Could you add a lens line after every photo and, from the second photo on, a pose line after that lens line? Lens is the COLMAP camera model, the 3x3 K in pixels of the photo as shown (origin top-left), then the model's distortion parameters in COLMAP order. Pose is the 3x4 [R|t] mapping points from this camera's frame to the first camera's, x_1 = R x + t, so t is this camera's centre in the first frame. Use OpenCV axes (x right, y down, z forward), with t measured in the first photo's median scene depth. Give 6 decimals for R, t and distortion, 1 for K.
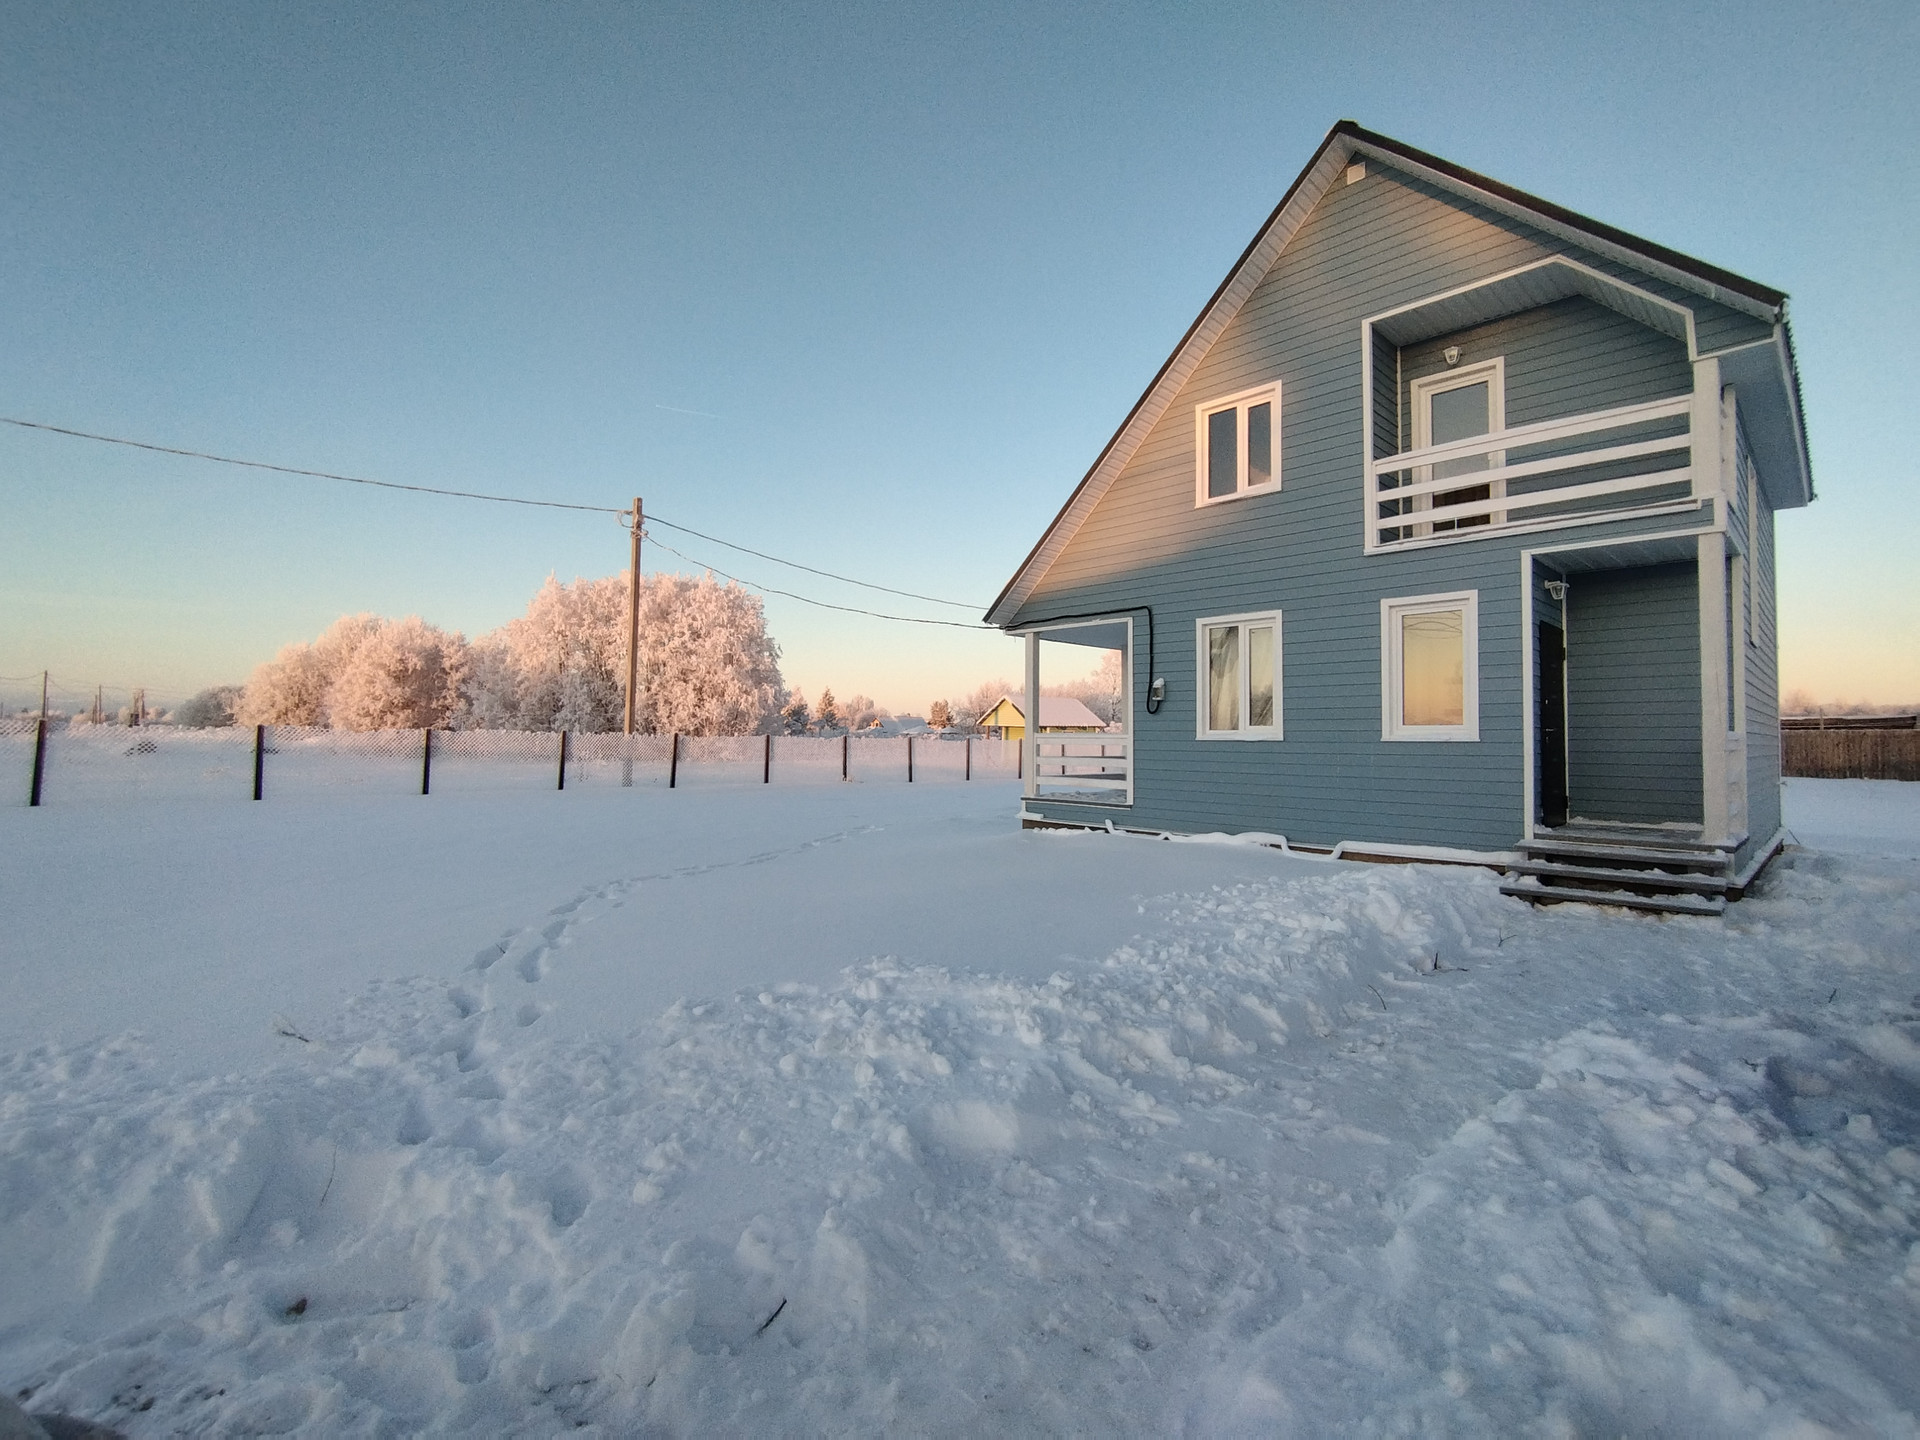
lens RADIAL K [[869.0, 0, 960.6], [0, 869.0, 714.9], [0, 0, 1]] dist [-0.001690, 0.000036]
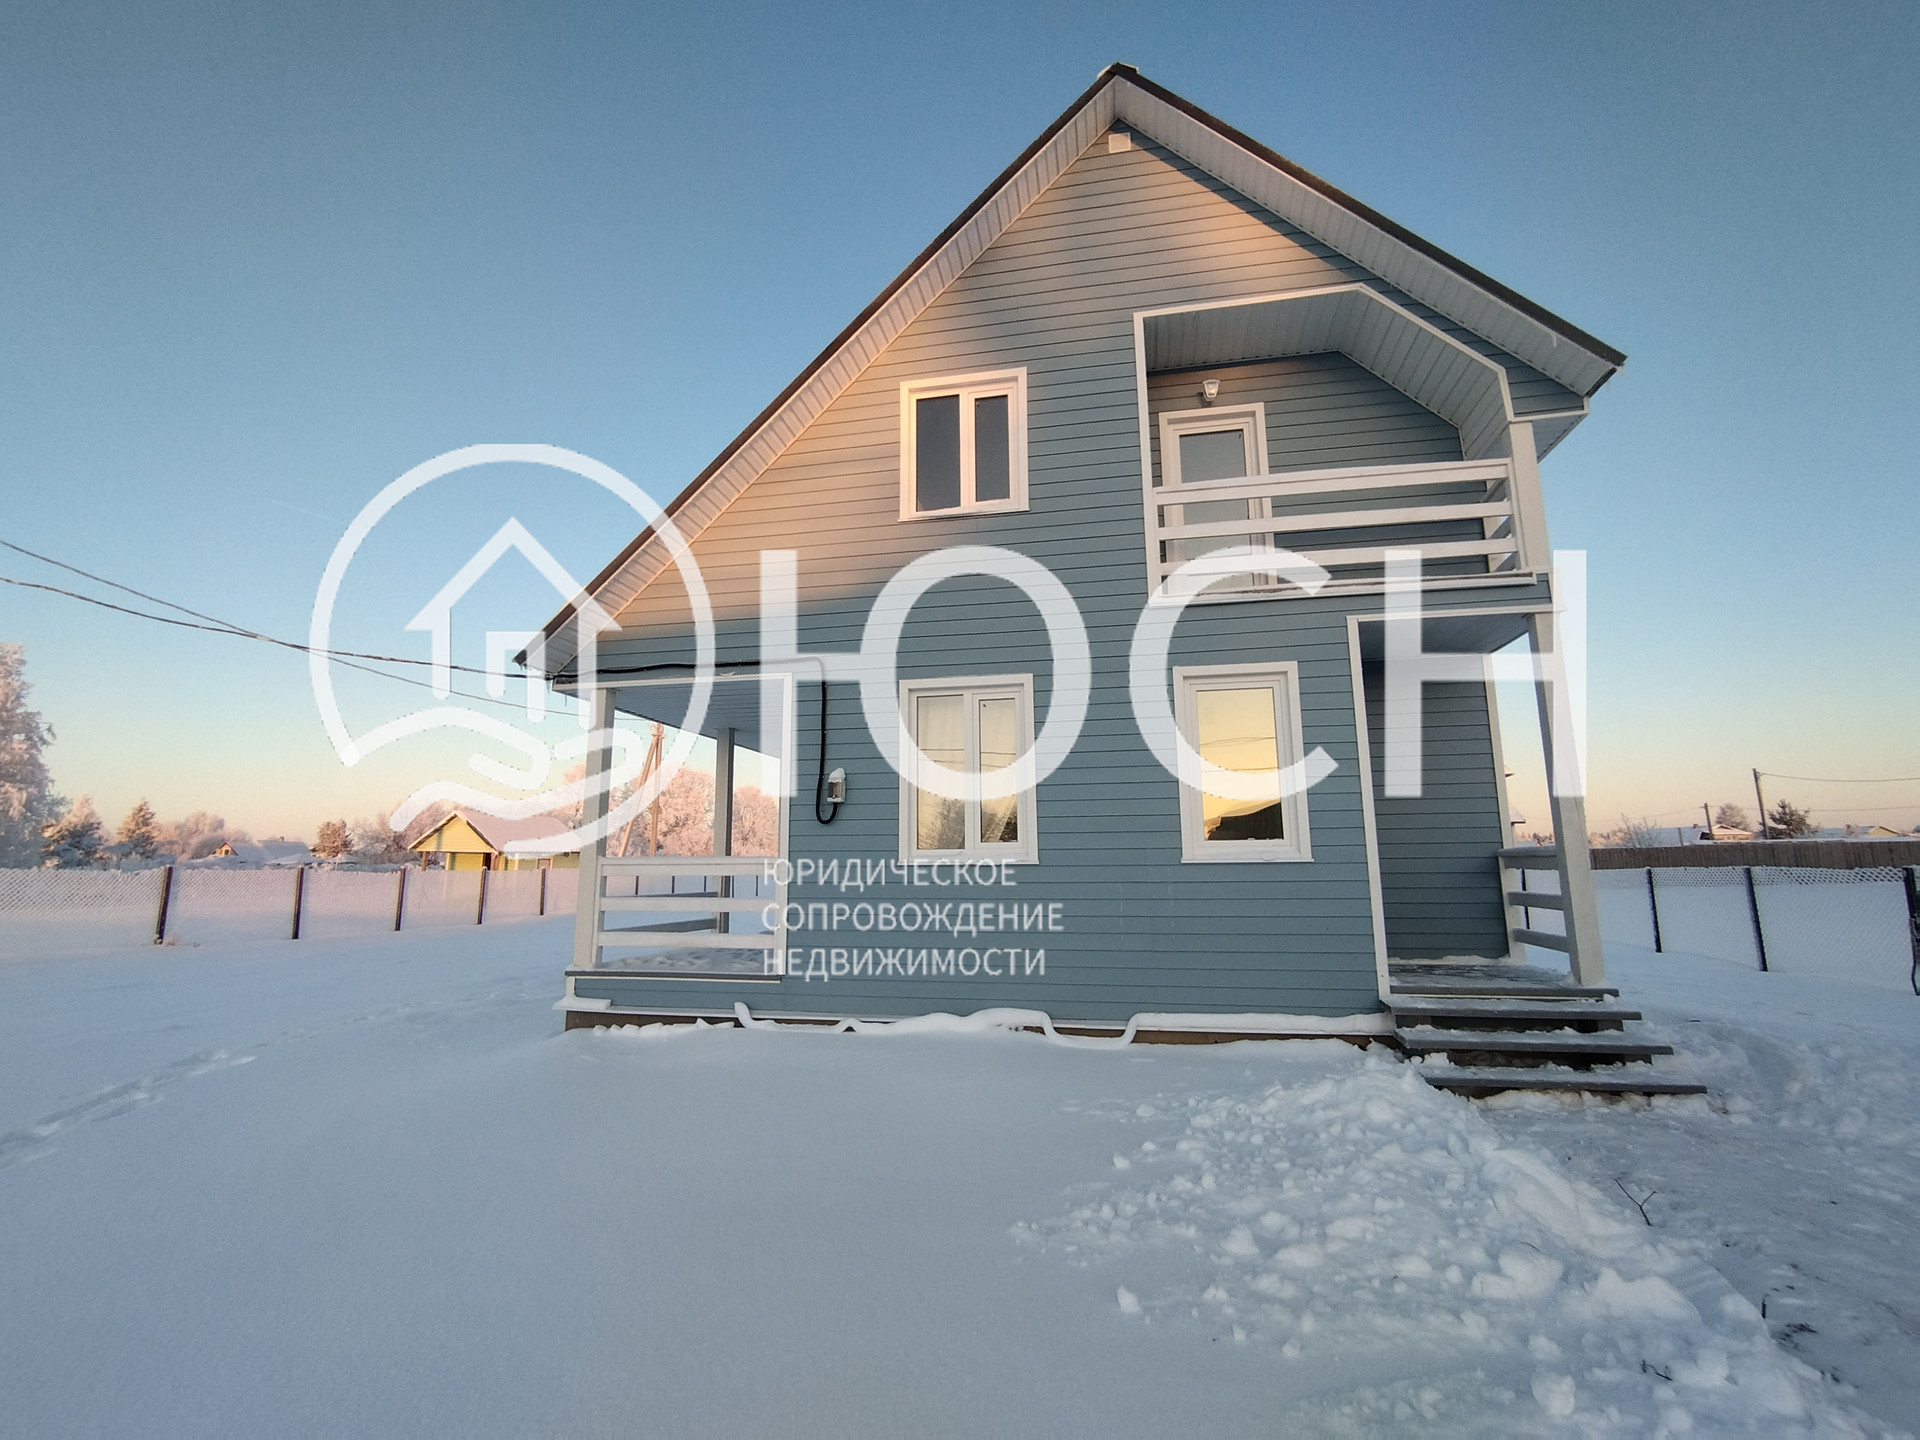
lens RADIAL K [[869.0, 0, 960.6], [0, 869.0, 714.9], [0, 0, 1]] dist [-0.001690, 0.000036]
pose [[0.824760, 0.084575, 0.559122, -0.055507], [-0.003341, 0.989464, -0.144742, 0.010932], [-0.565473, 0.117509, 0.816353, 0.405590]]
